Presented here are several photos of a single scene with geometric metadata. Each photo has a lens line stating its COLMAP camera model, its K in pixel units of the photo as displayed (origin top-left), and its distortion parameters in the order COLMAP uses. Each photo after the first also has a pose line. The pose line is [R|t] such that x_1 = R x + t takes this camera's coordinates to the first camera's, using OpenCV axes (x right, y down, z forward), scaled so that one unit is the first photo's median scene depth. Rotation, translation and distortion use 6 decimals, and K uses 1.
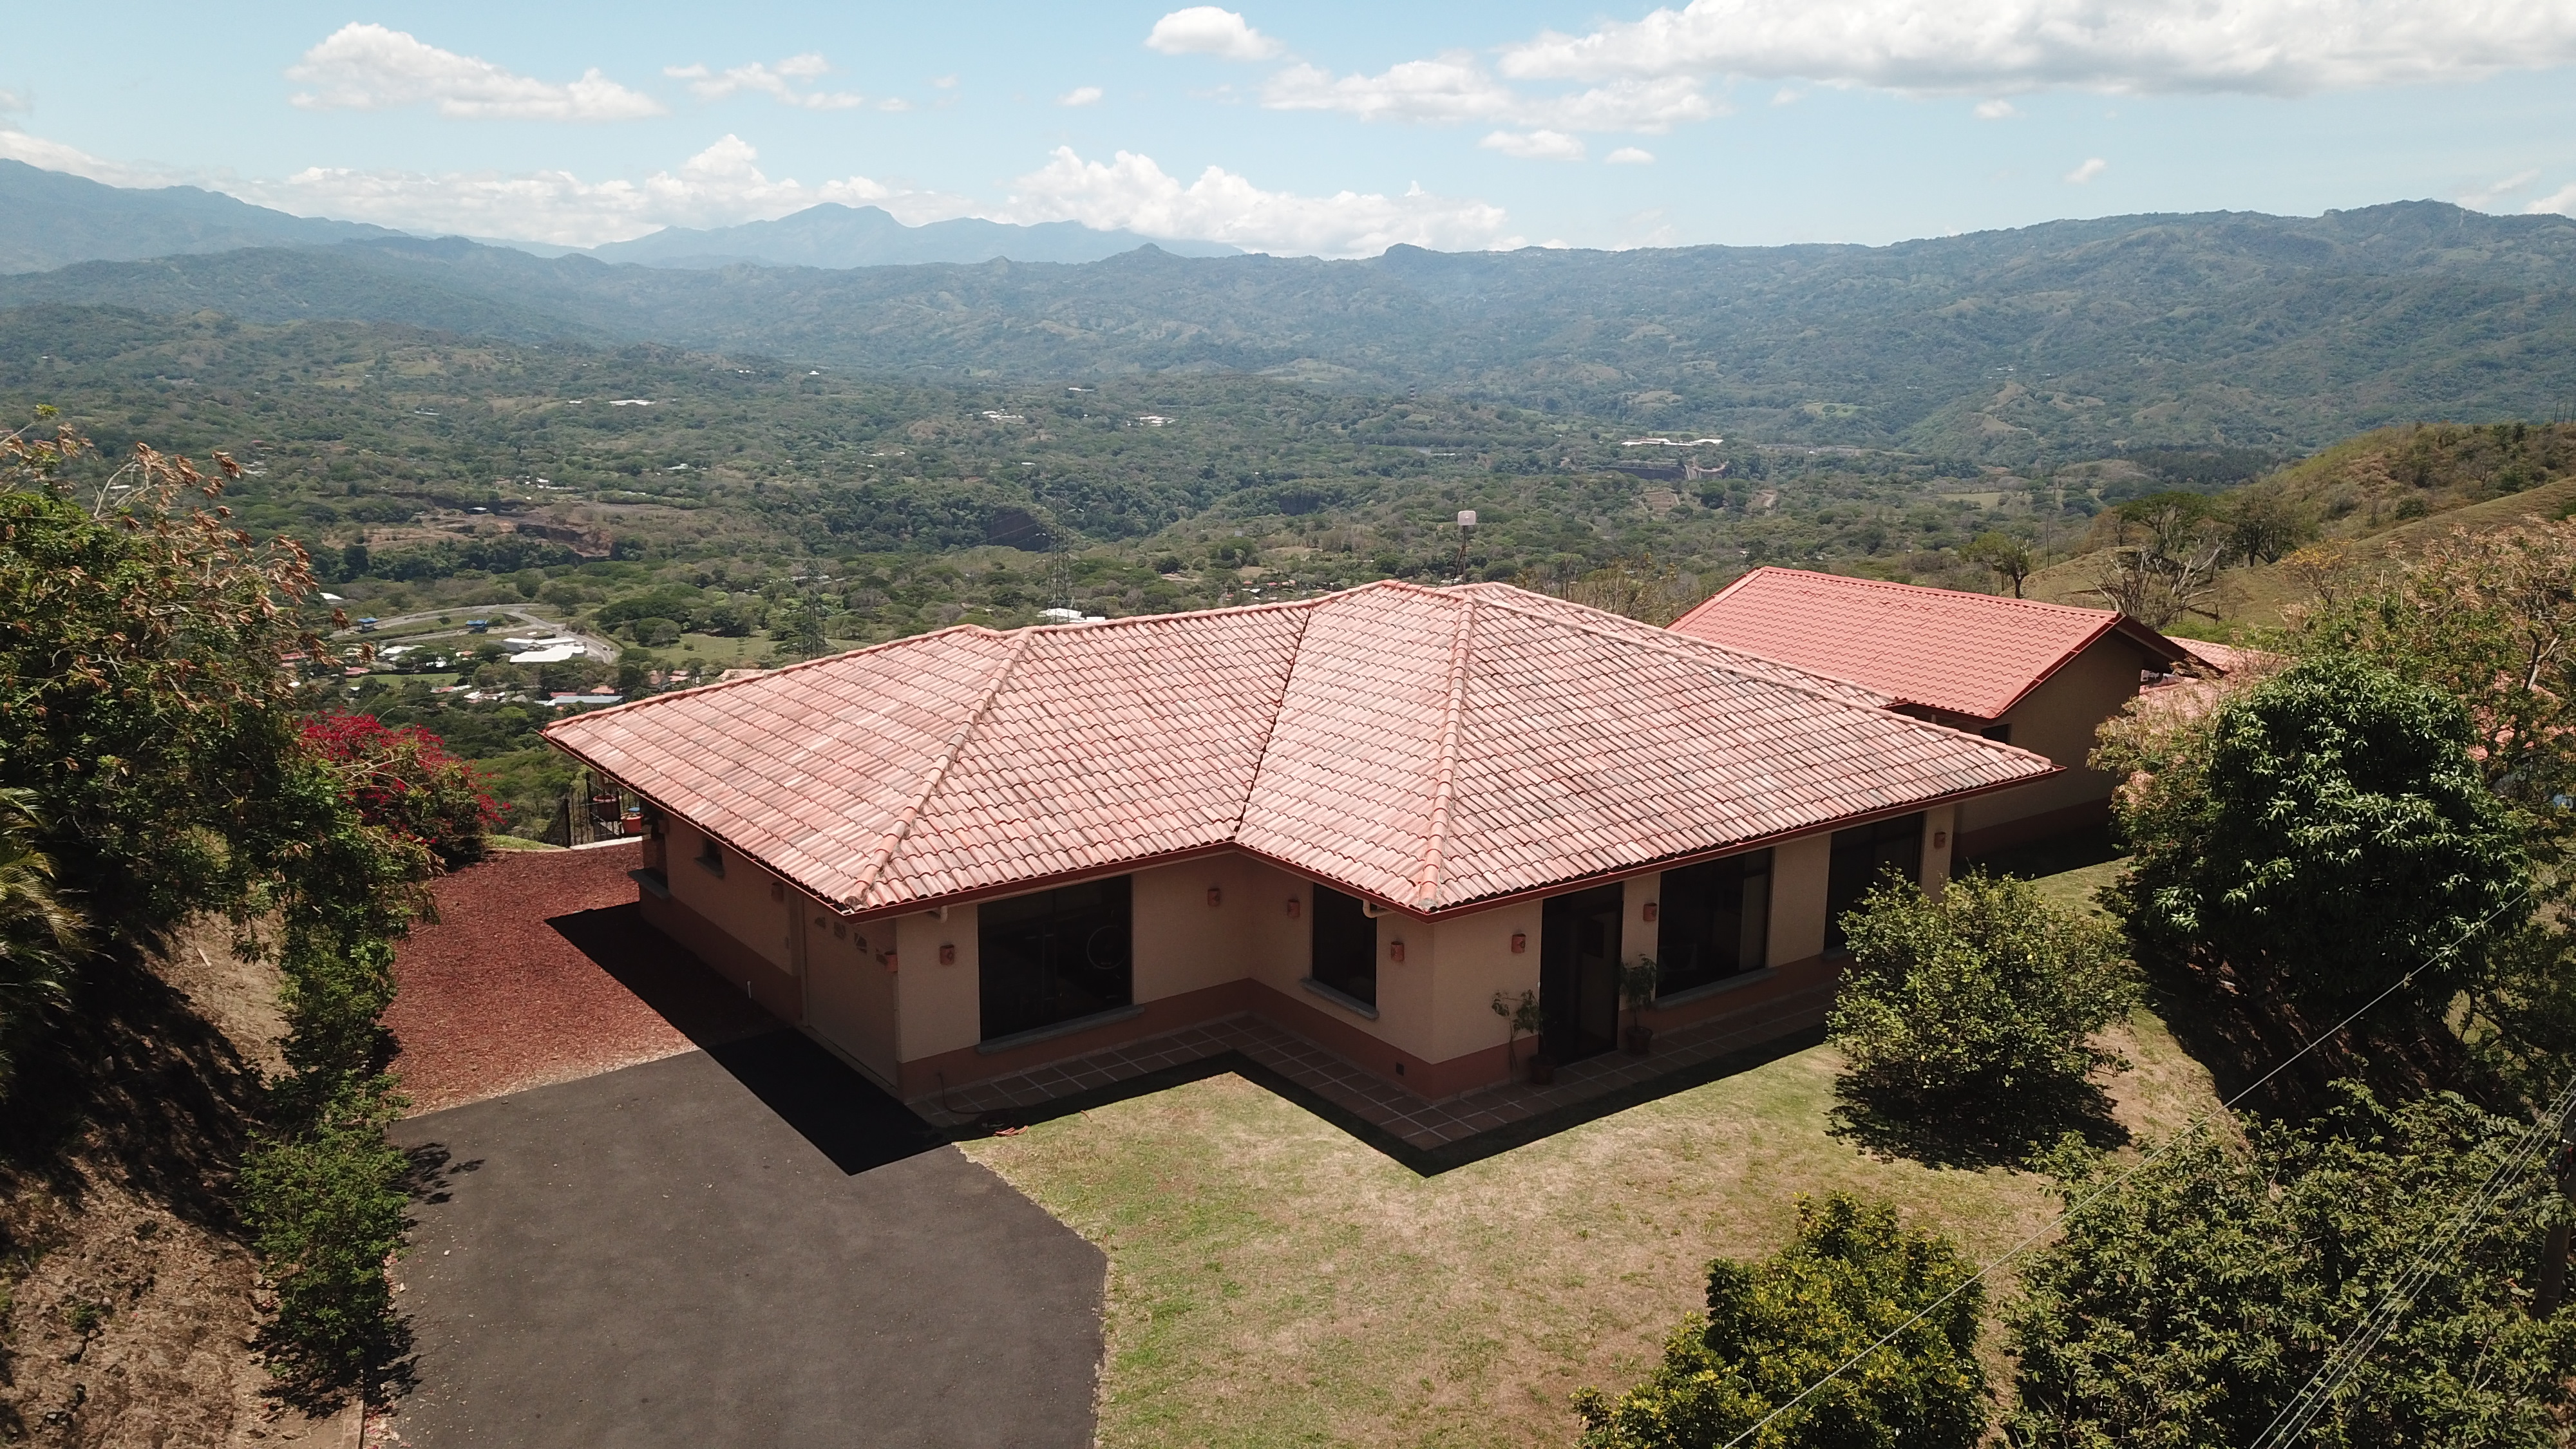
lens RADIAL K [[1945.5, 0, 1294.9], [0, 1945.5, 719.5], [0, 0, 1]] dist [0.008327, -0.003172]
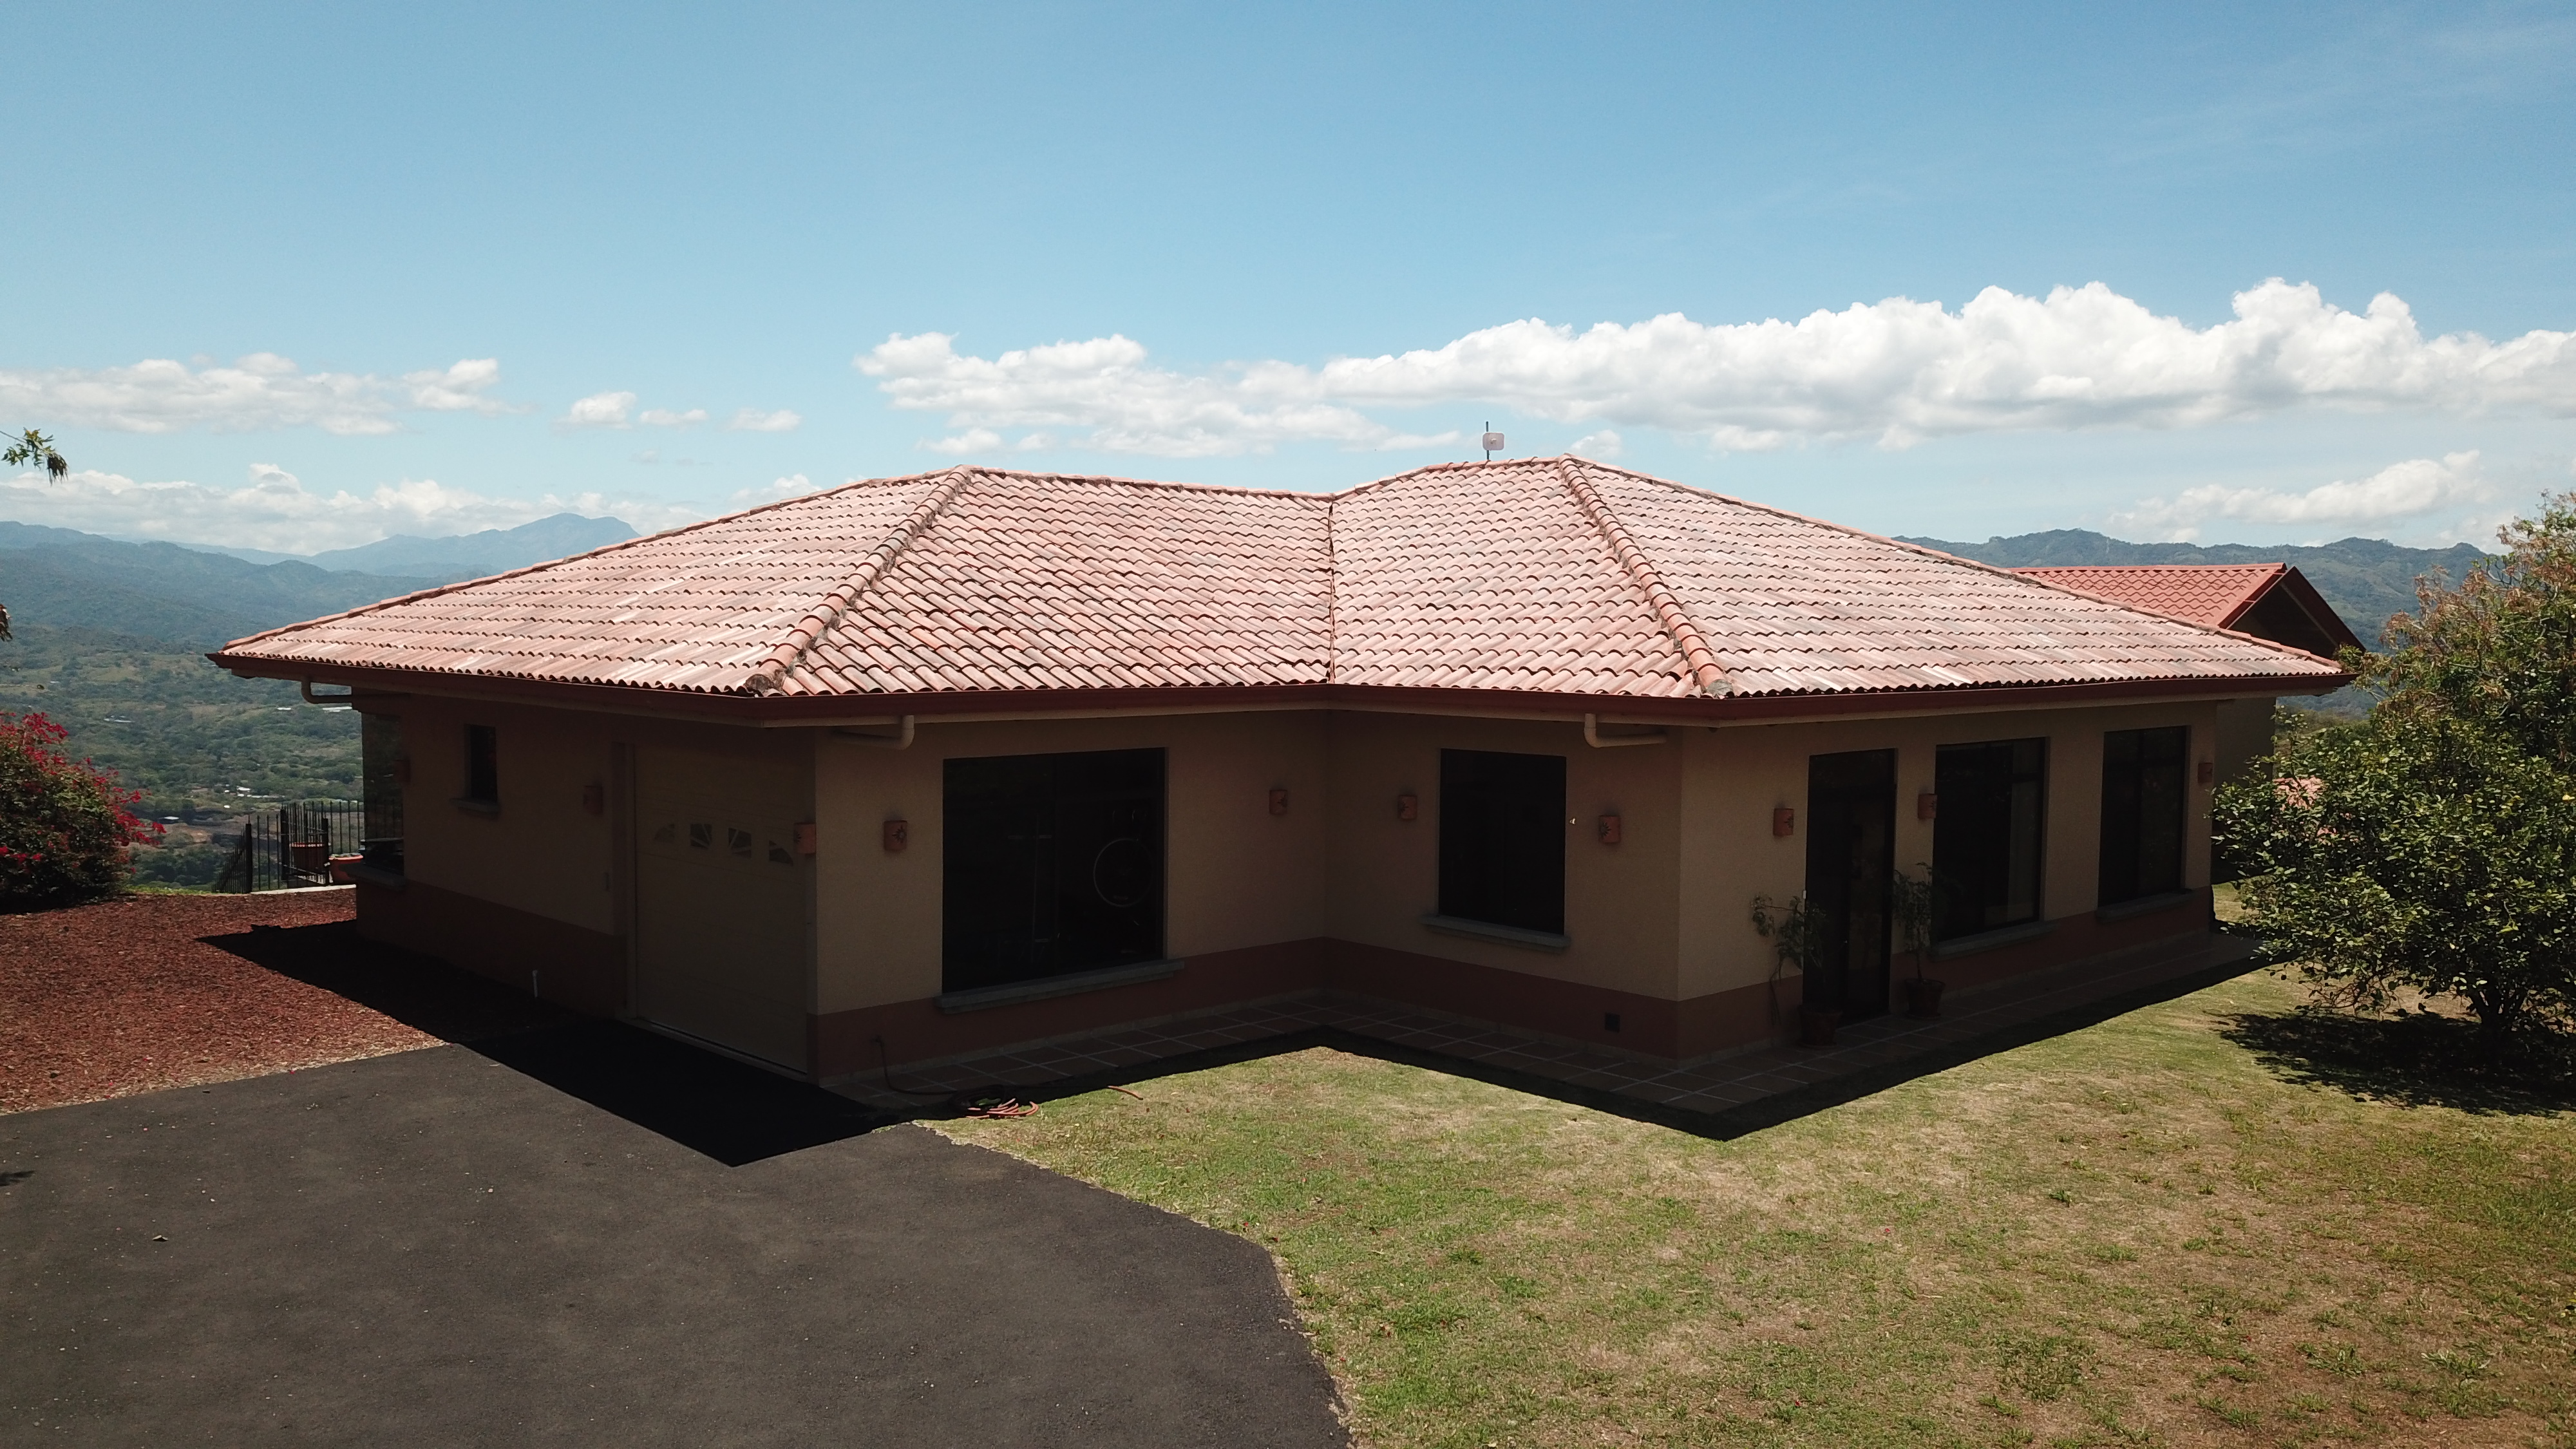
lens RADIAL K [[1965.4, 0, 1288.0], [0, 1965.4, 724.5], [0, 0, 1]] dist [-0.007234, 0.023284]
pose [[0.992490, -0.005335, 0.122208, -0.139199], [0.023384, 0.988898, -0.146743, 0.190185], [-0.120069, 0.148499, 0.981597, 0.400432]]
